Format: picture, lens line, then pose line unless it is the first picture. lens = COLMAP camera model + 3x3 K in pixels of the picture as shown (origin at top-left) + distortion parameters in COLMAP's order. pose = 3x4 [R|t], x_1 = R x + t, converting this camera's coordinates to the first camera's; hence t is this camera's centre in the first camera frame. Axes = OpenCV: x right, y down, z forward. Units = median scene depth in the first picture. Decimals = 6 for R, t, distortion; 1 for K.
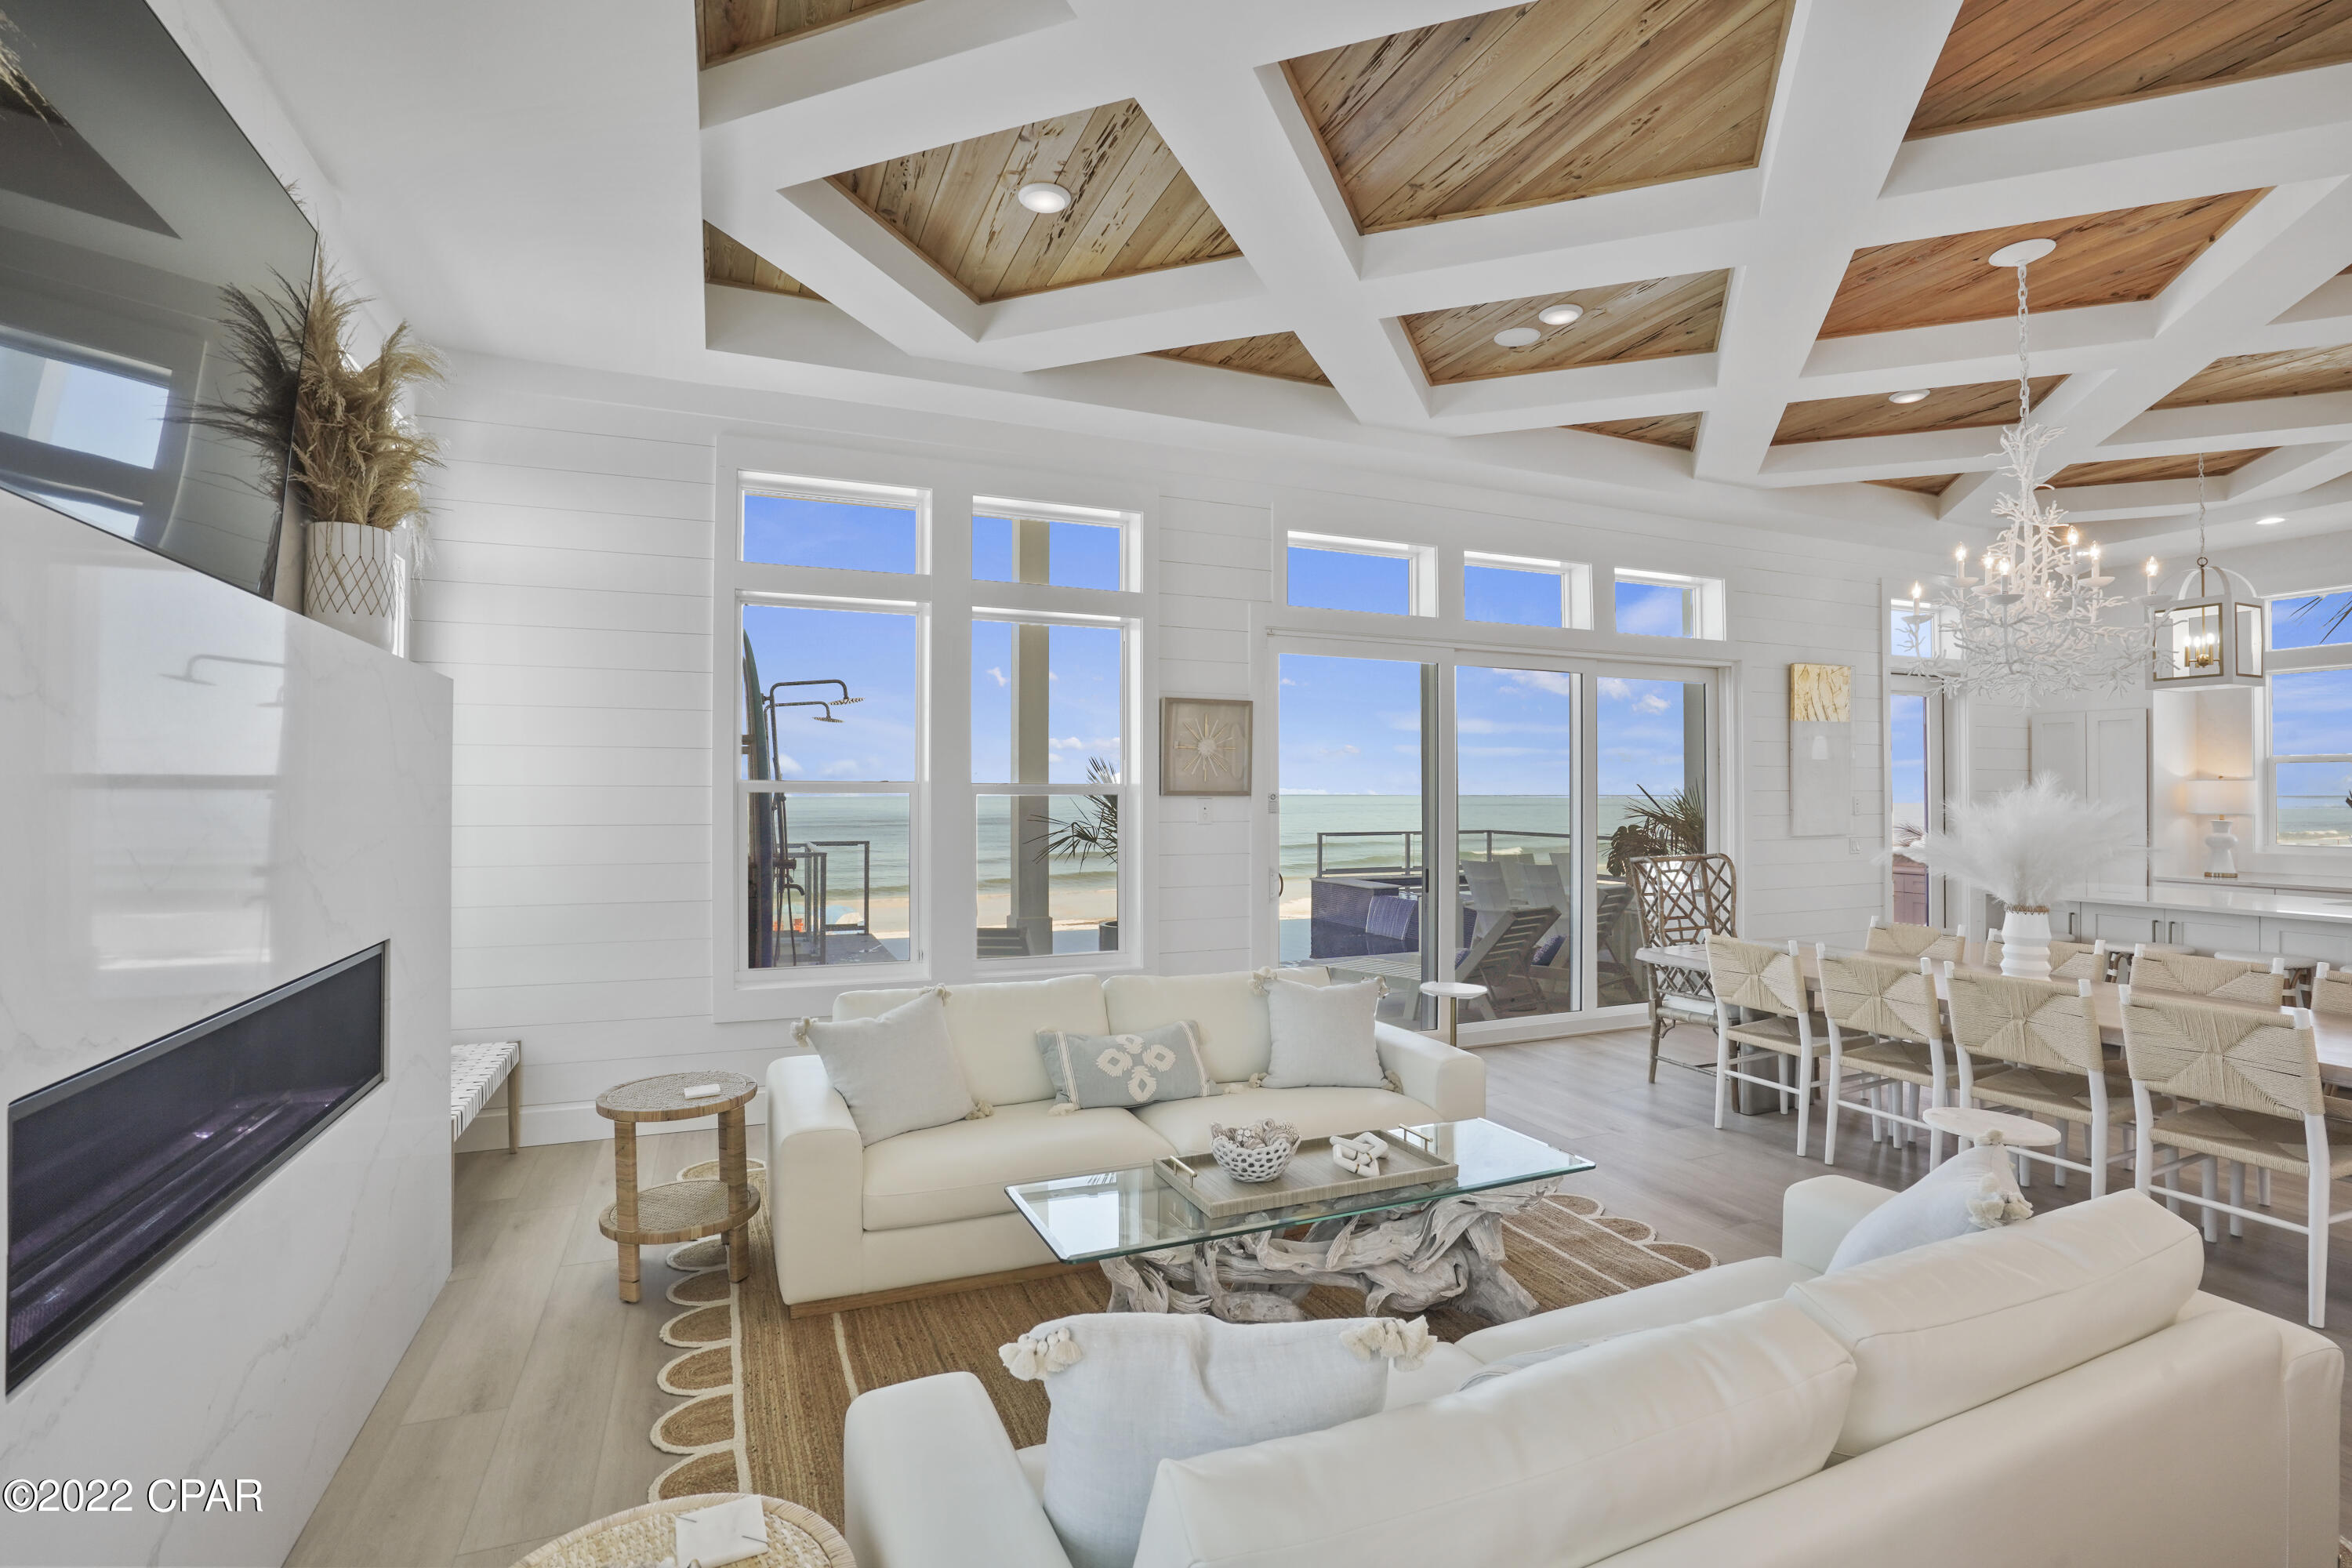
lens RADIAL K [[1101.9, 0, 1184.4], [0, 1101.9, 789.1], [0, 0, 1]] dist [-0.050709, 0.018786]
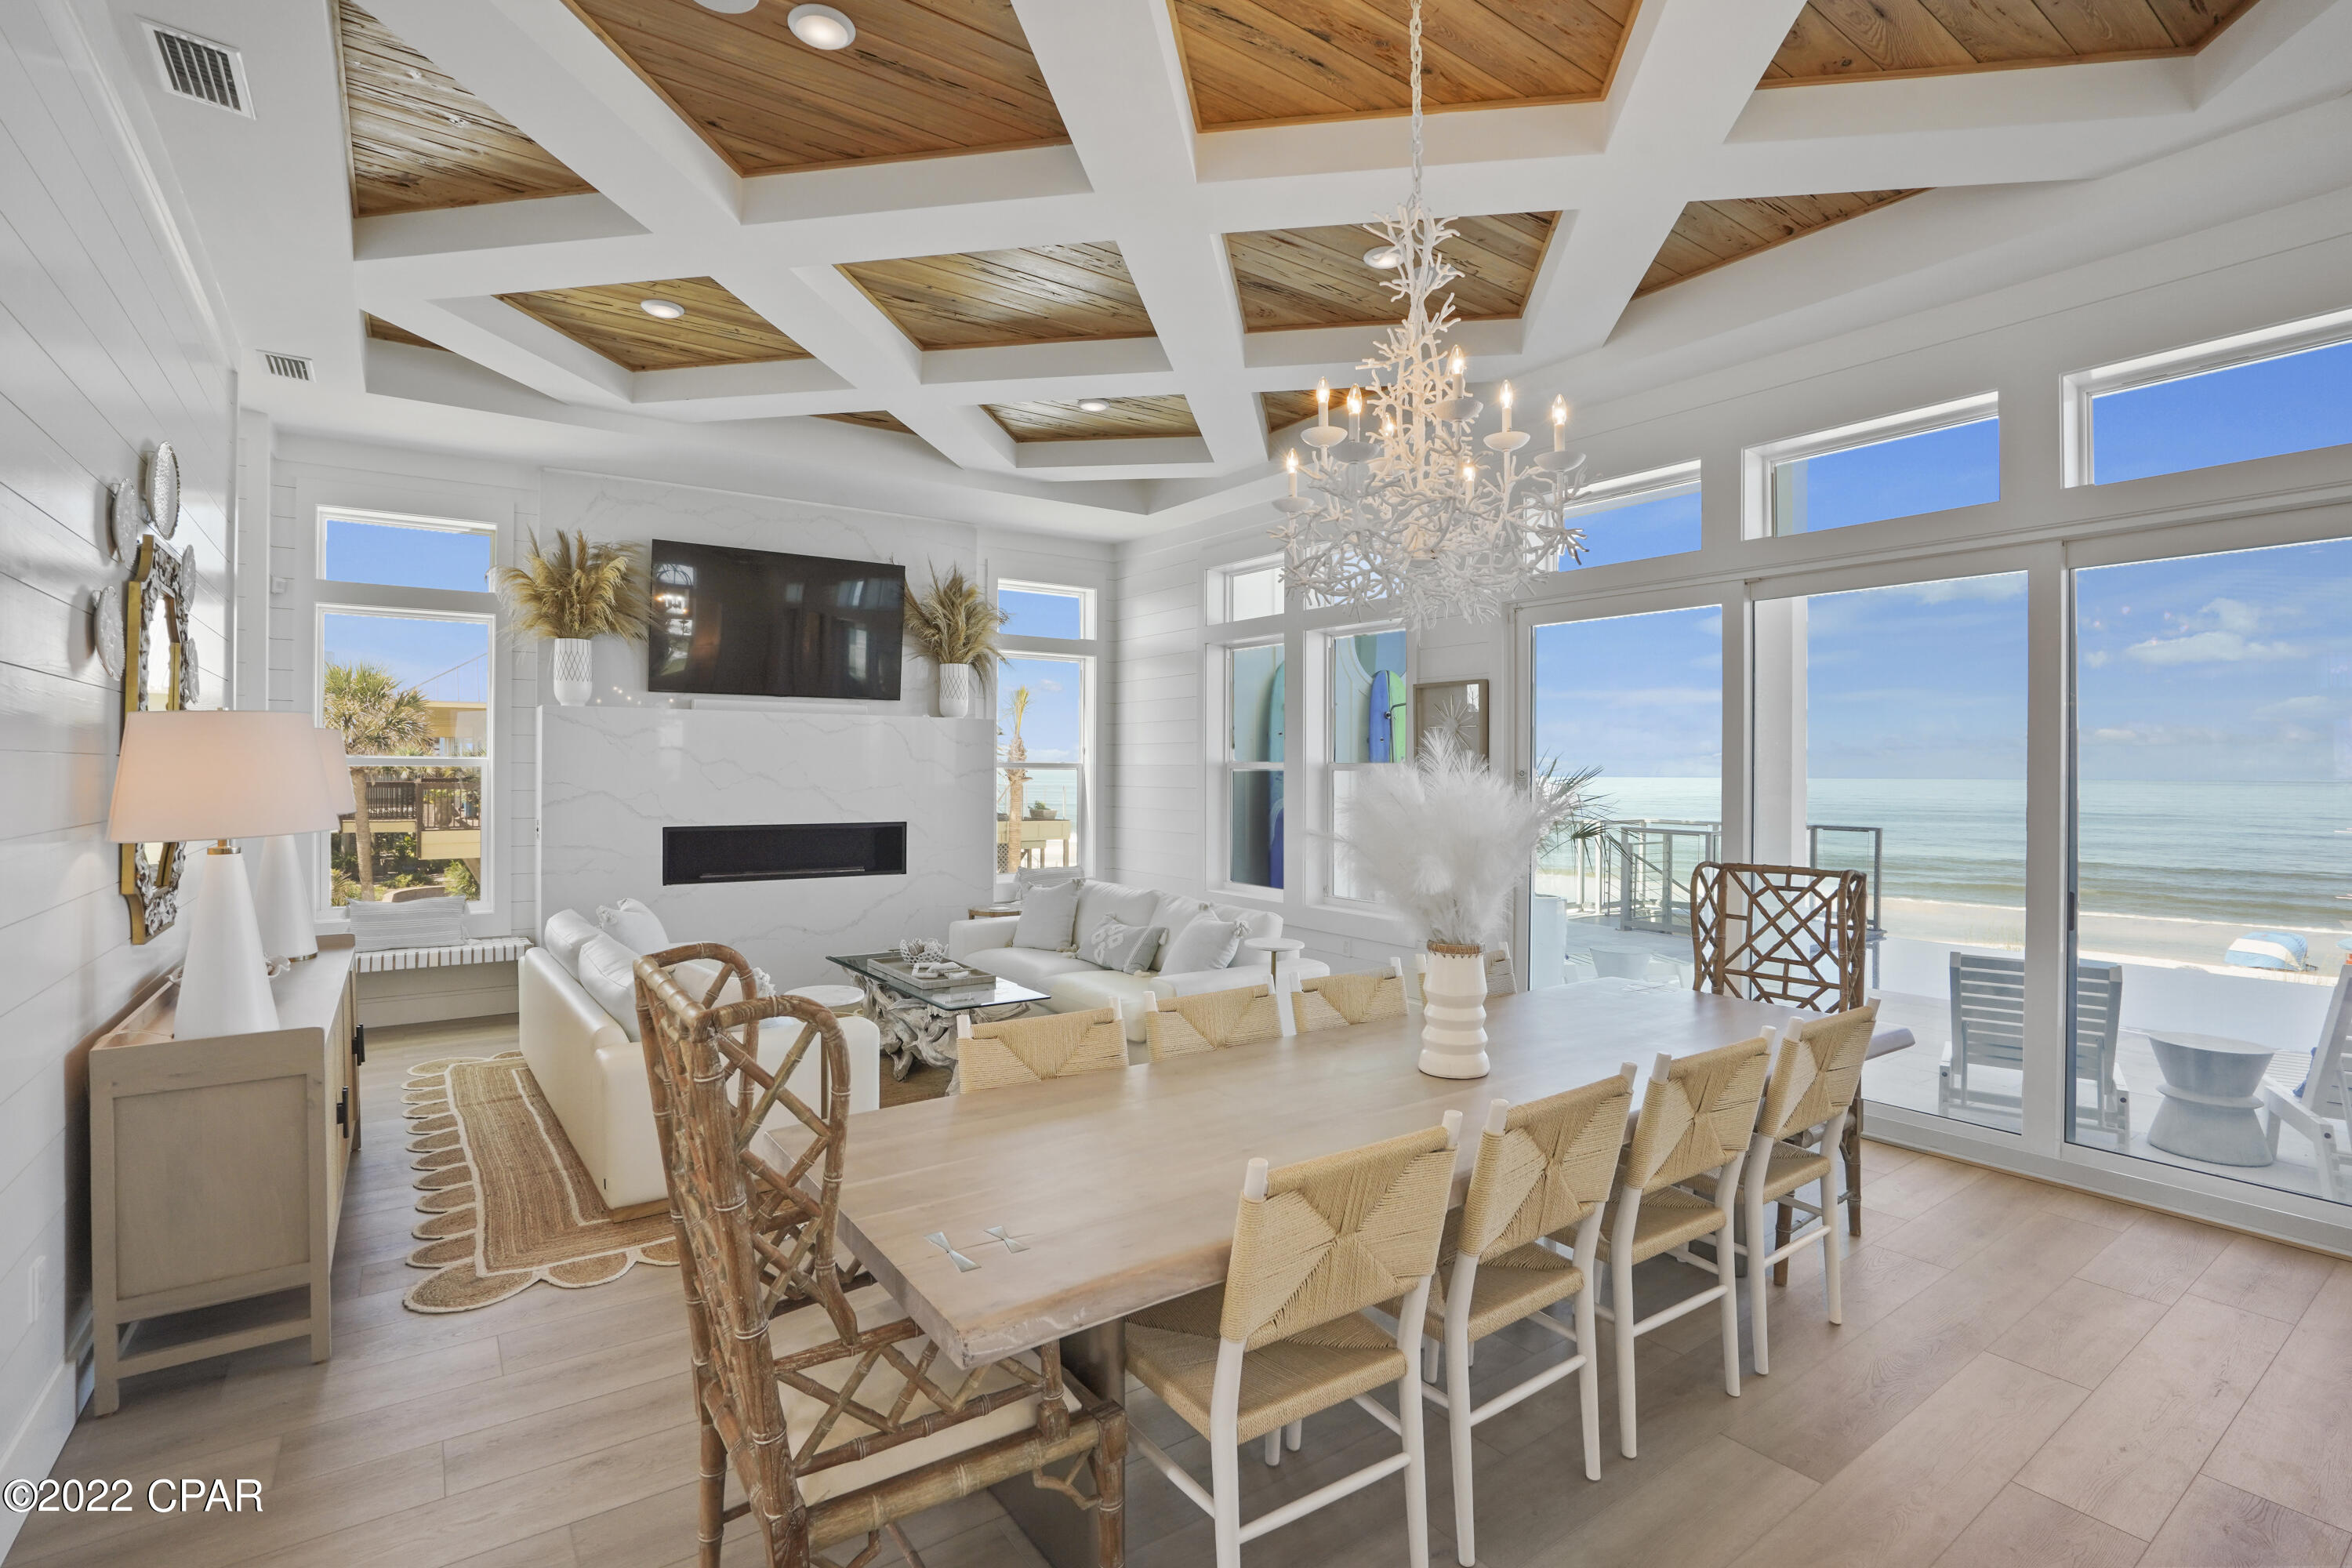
lens RADIAL K [[1101.9, 0, 1167.0], [0, 1101.9, 777.4], [0, 0, 1]] dist [-0.050709, 0.018786]
pose [[0.208690, 0.007100, -0.977956, 1.029194], [-0.001578, 0.999975, 0.006923, 0.004281], [0.977980, 0.000099, 0.208696, 0.517466]]
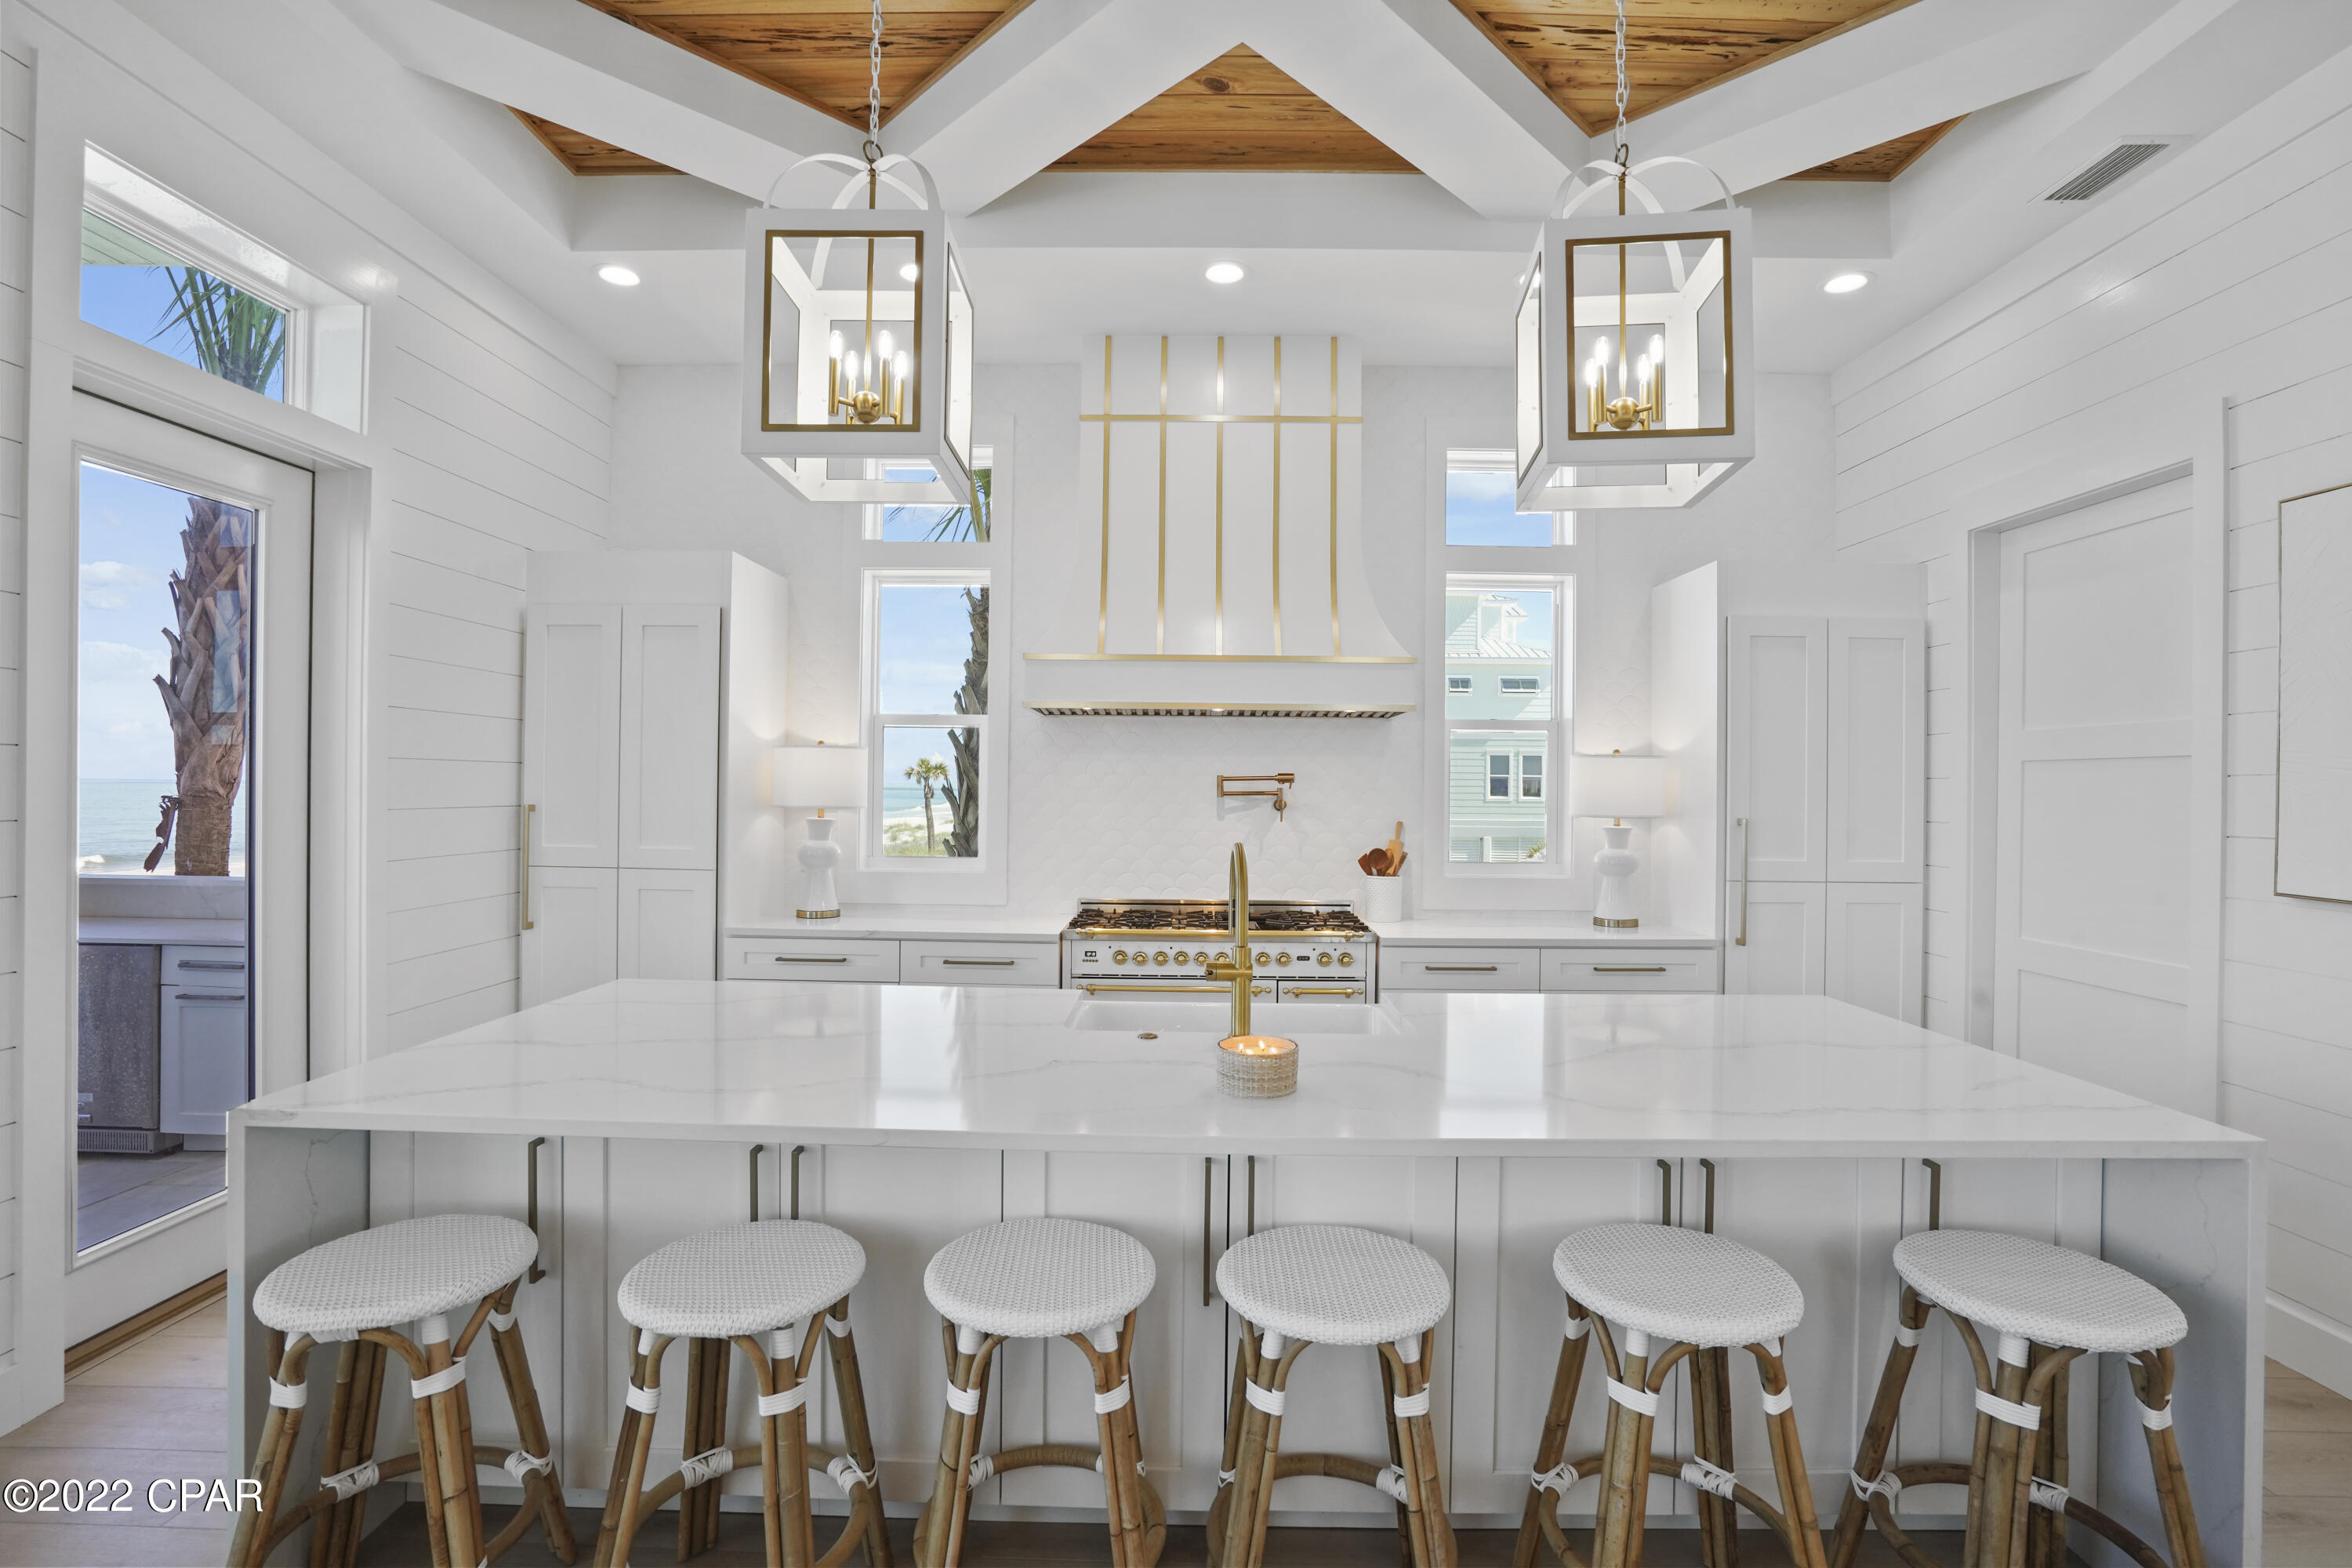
lens RADIAL K [[1101.9, 0, 1186.9], [0, 1101.9, 784.4], [0, 0, 1]] dist [-0.050709, 0.018786]
pose [[0.402192, 0.002896, 0.915551, 0.707860], [-0.011014, 0.999938, 0.001676, 0.011691], [-0.915489, -0.010758, 0.402199, 0.806453]]
